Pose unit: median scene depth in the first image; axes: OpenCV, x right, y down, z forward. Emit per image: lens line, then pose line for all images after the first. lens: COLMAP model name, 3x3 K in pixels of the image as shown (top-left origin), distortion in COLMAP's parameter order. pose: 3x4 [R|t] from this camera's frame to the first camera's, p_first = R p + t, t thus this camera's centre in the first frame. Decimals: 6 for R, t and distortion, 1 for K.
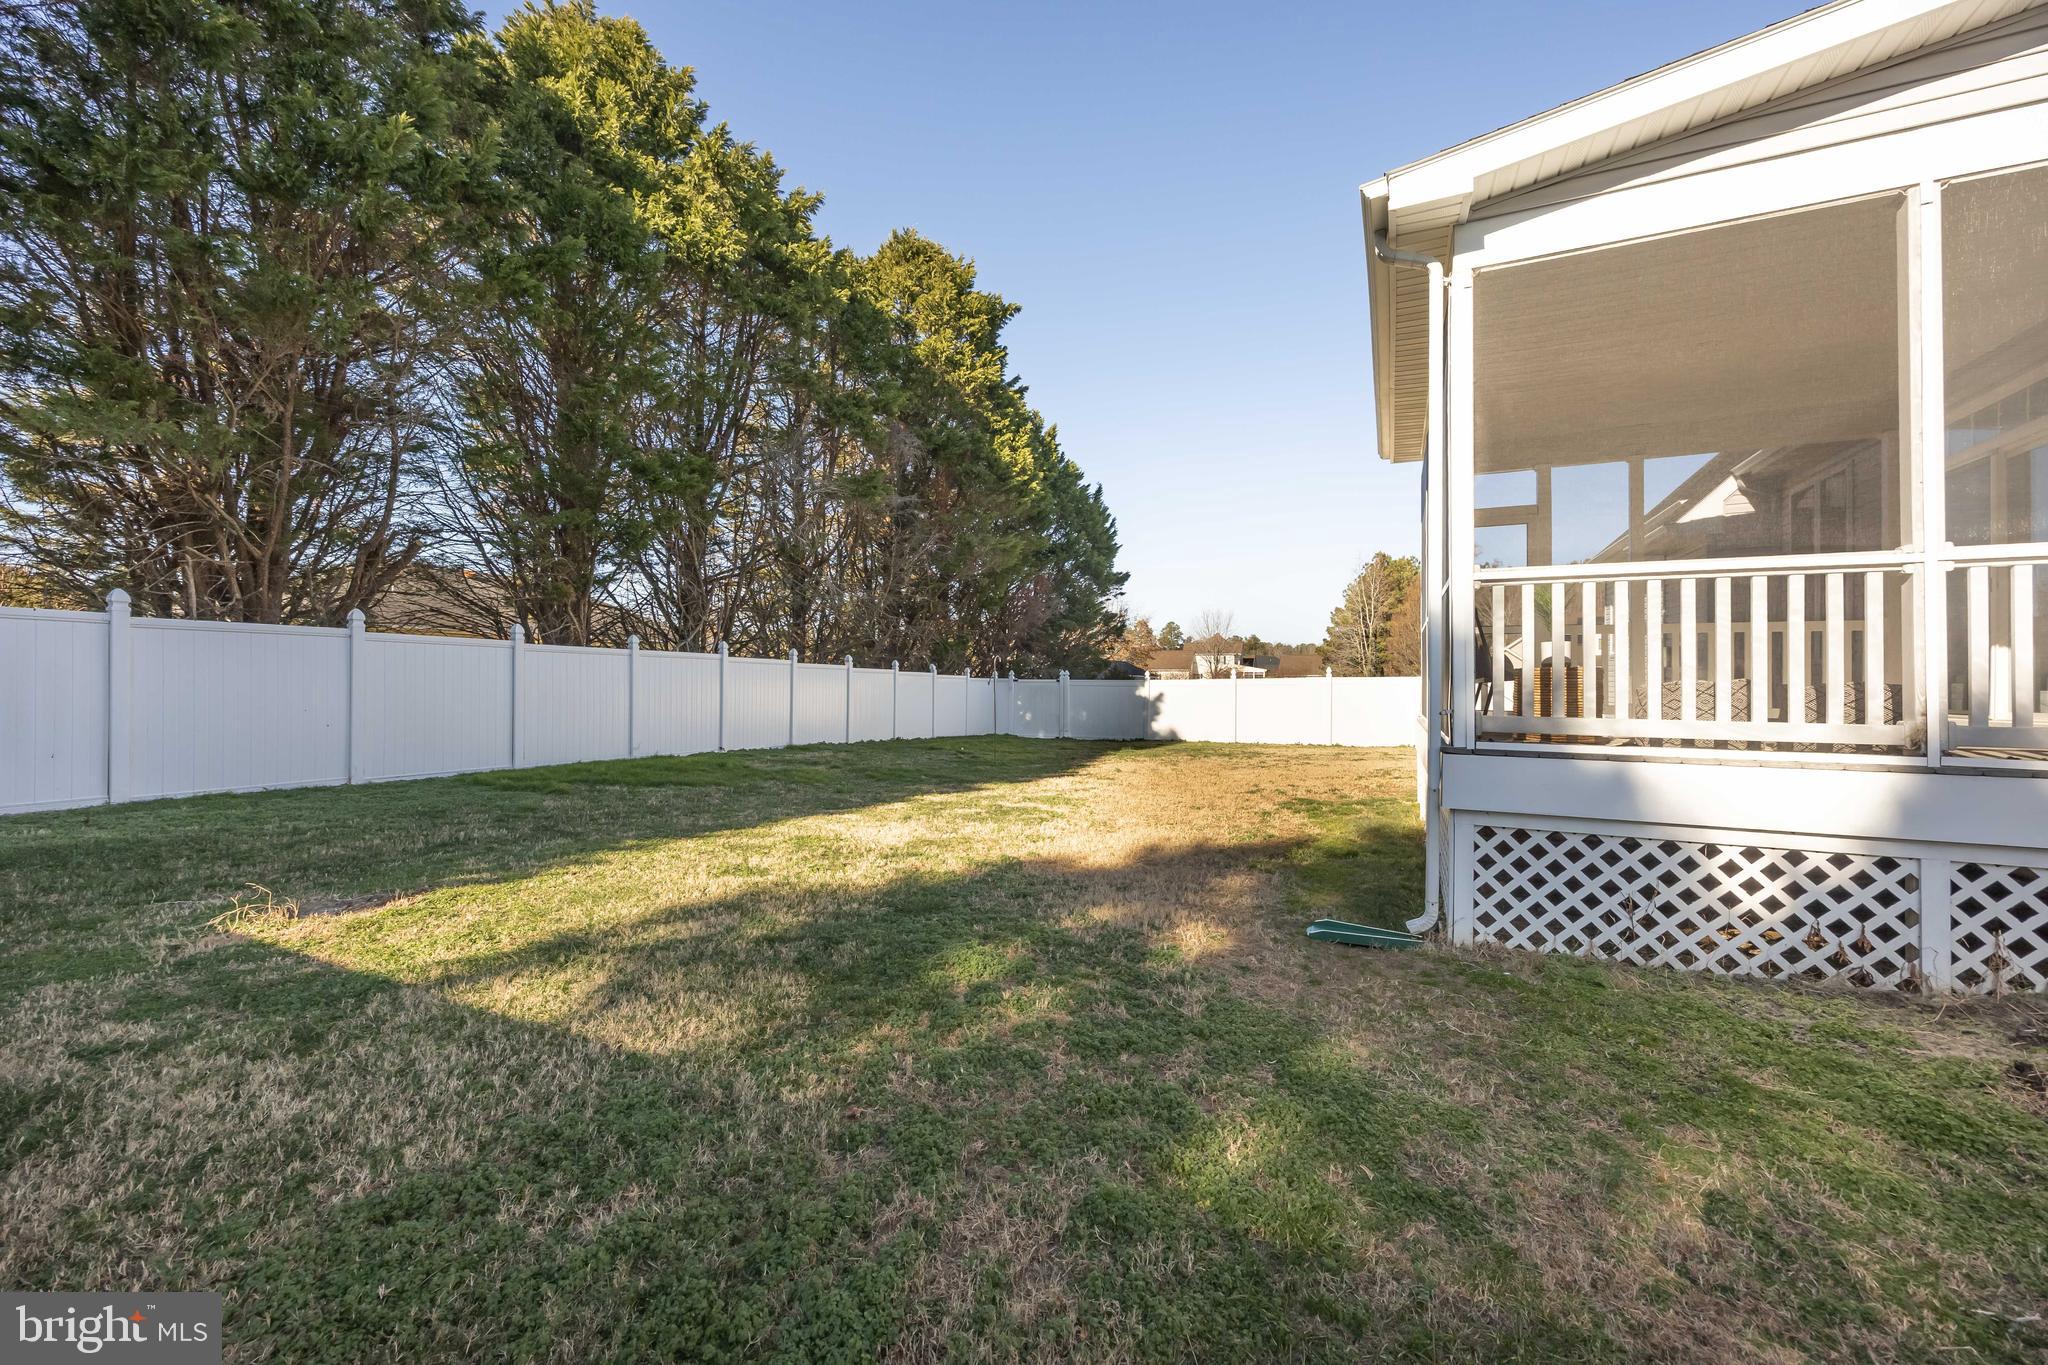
lens RADIAL K [[812.0, 0, 1024.0], [0, 812.0, 682.5], [0, 0, 1]] dist [-0.001102, -0.000381]
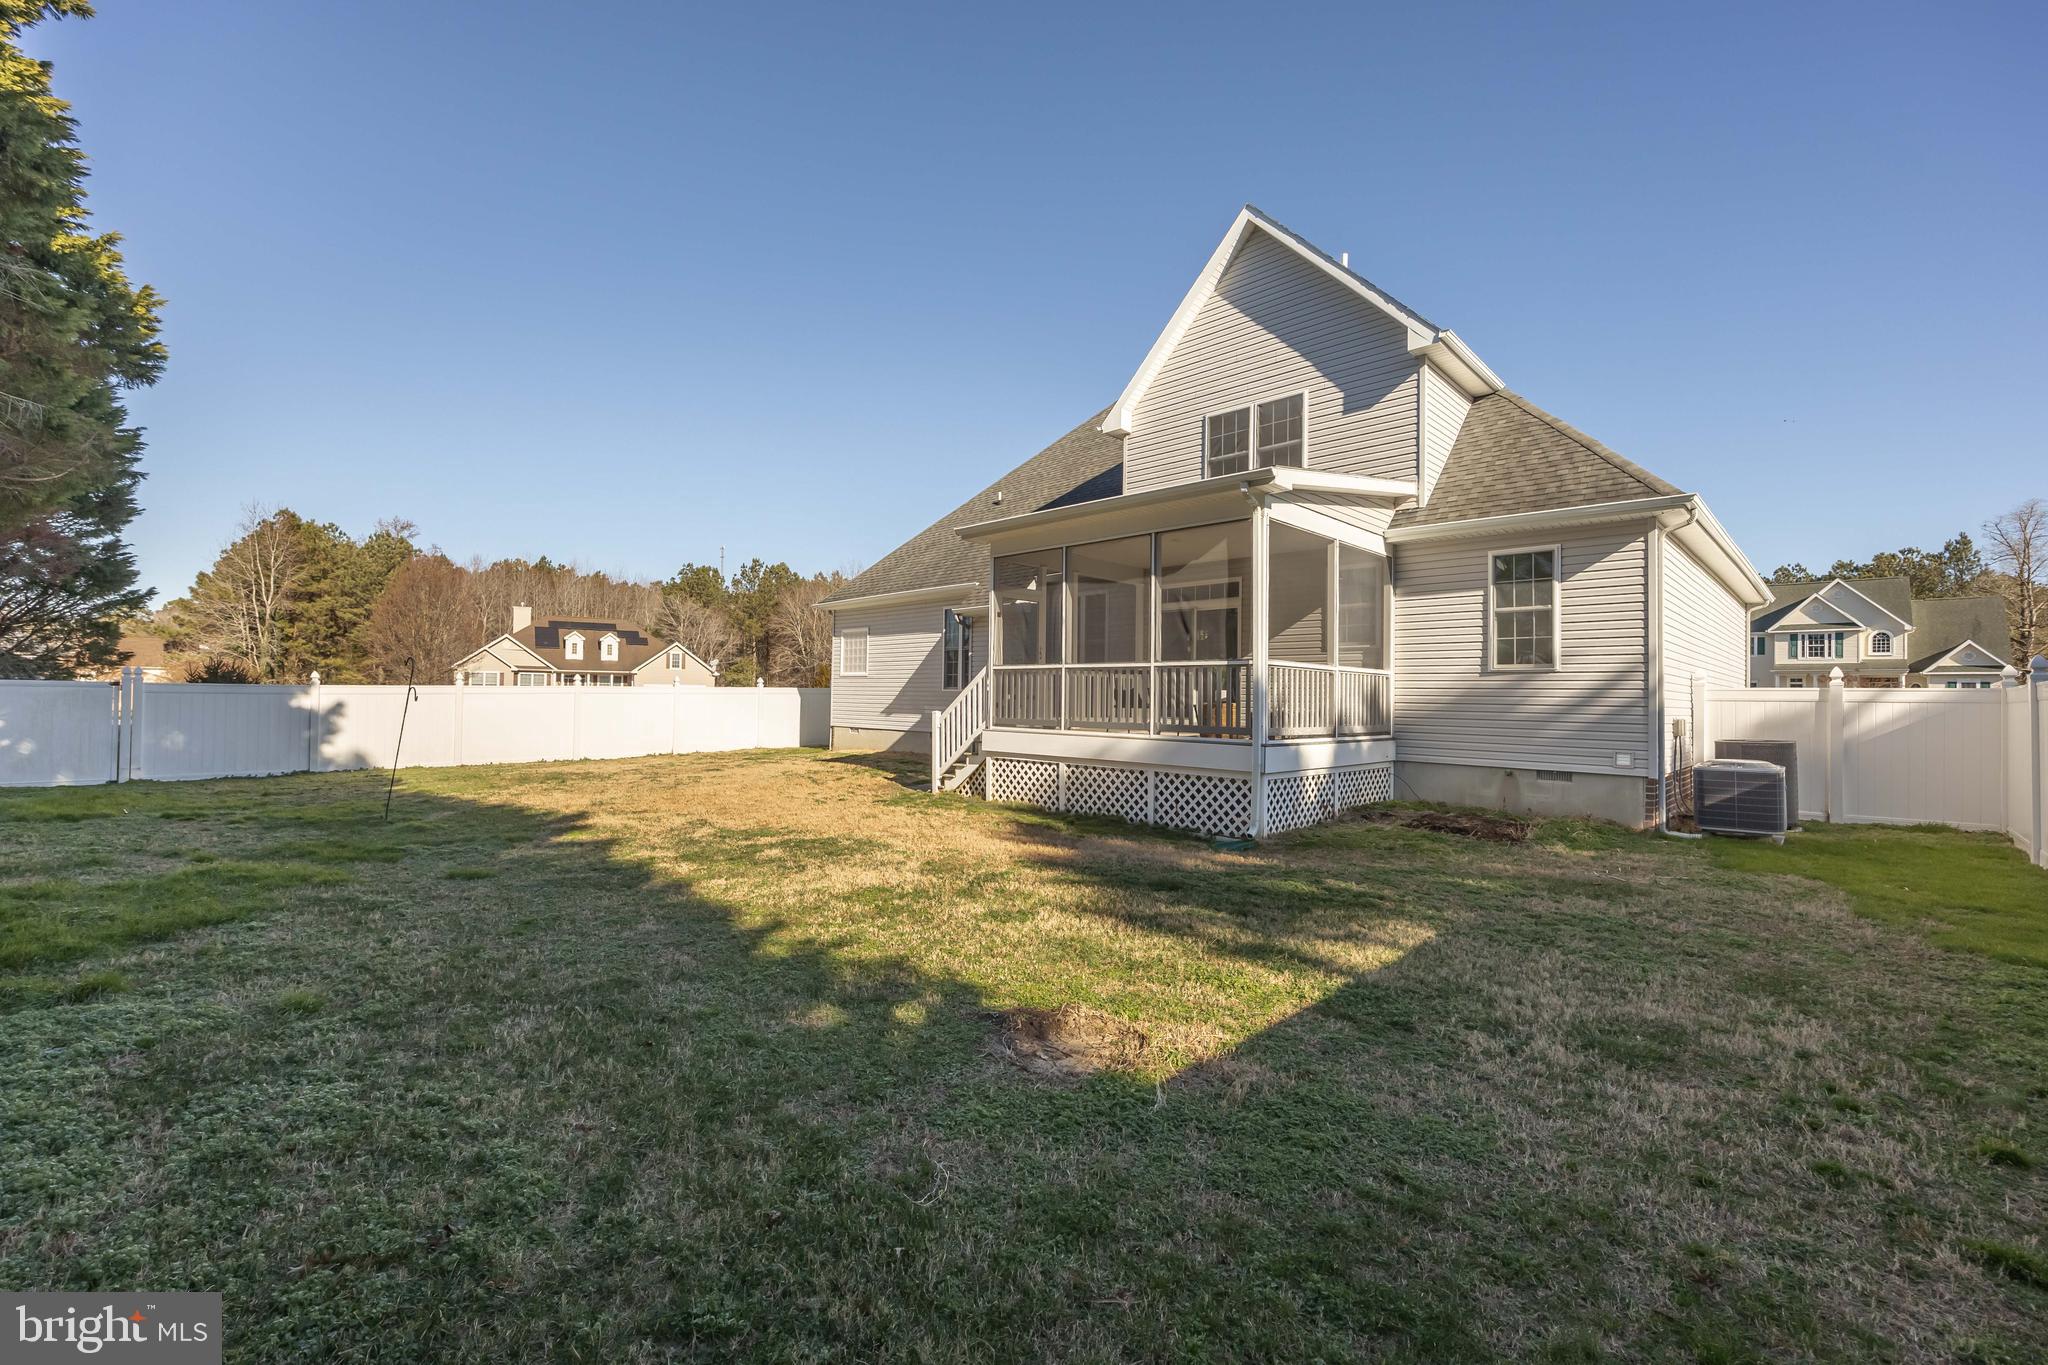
lens RADIAL K [[845.3, 0, 1077.6], [0, 845.3, 696.4], [0, 0, 1]] dist [0.000286, -0.000117]
pose [[0.287494, 0.000914, 0.957782, -0.590629], [-0.018996, 0.999808, 0.004747, -0.014917], [-0.957594, -0.019559, 0.287456, 0.292882]]
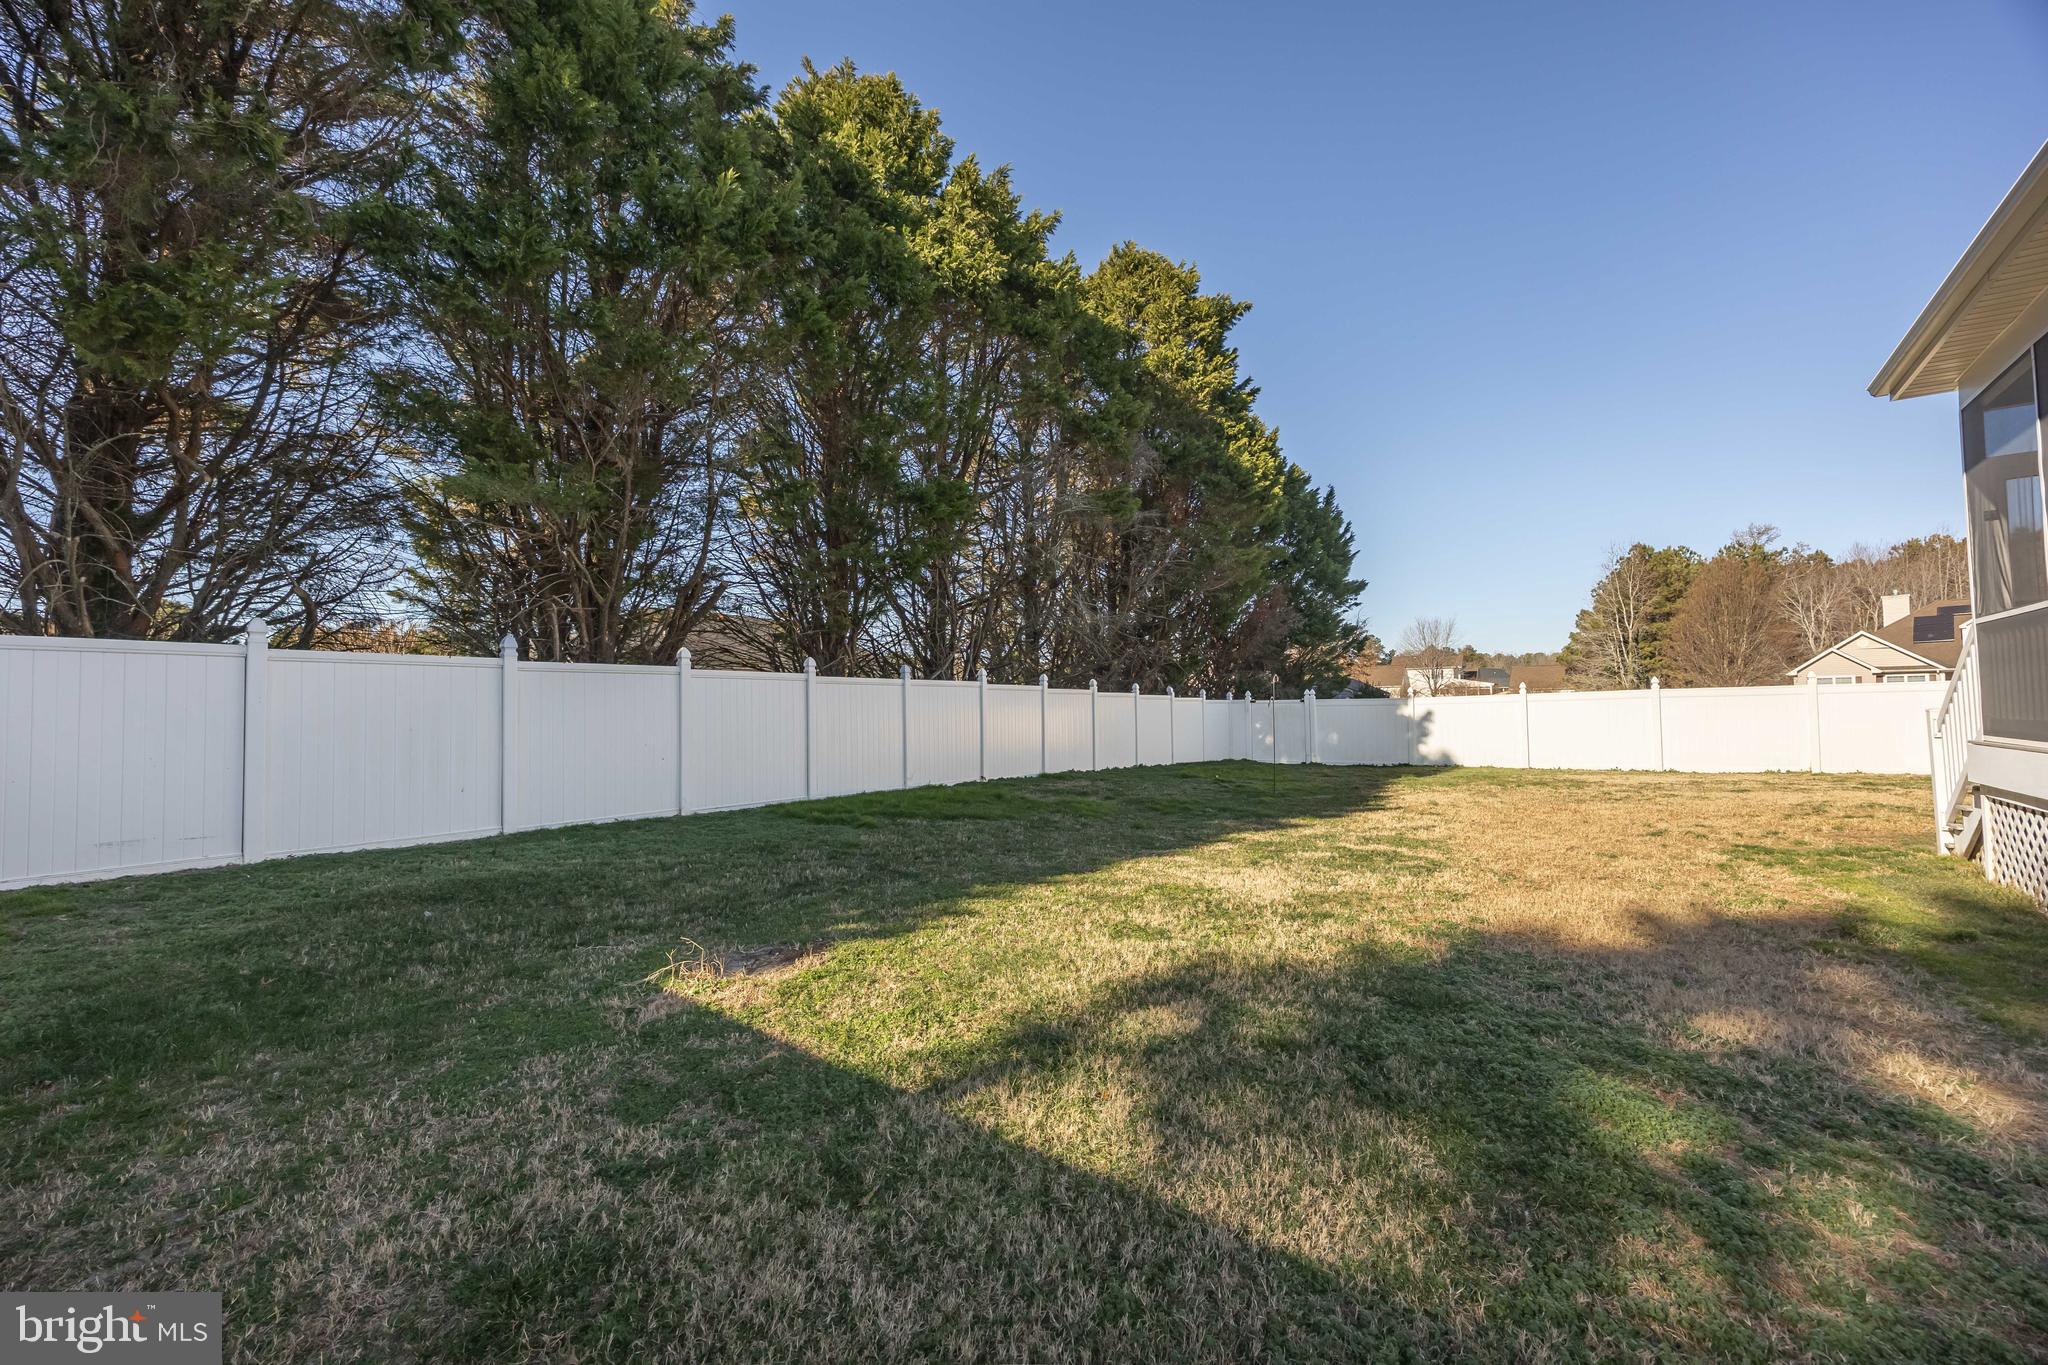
lens RADIAL K [[803.1, 0, 998.6], [0, 803.1, 678.9], [0, 0, 1]] dist [-0.001876, -0.000238]
pose [[0.970874, -0.029496, -0.237769, -0.131172], [0.021498, 0.999115, -0.036160, -0.002656], [0.238625, 0.029995, 0.970648, 0.064882]]
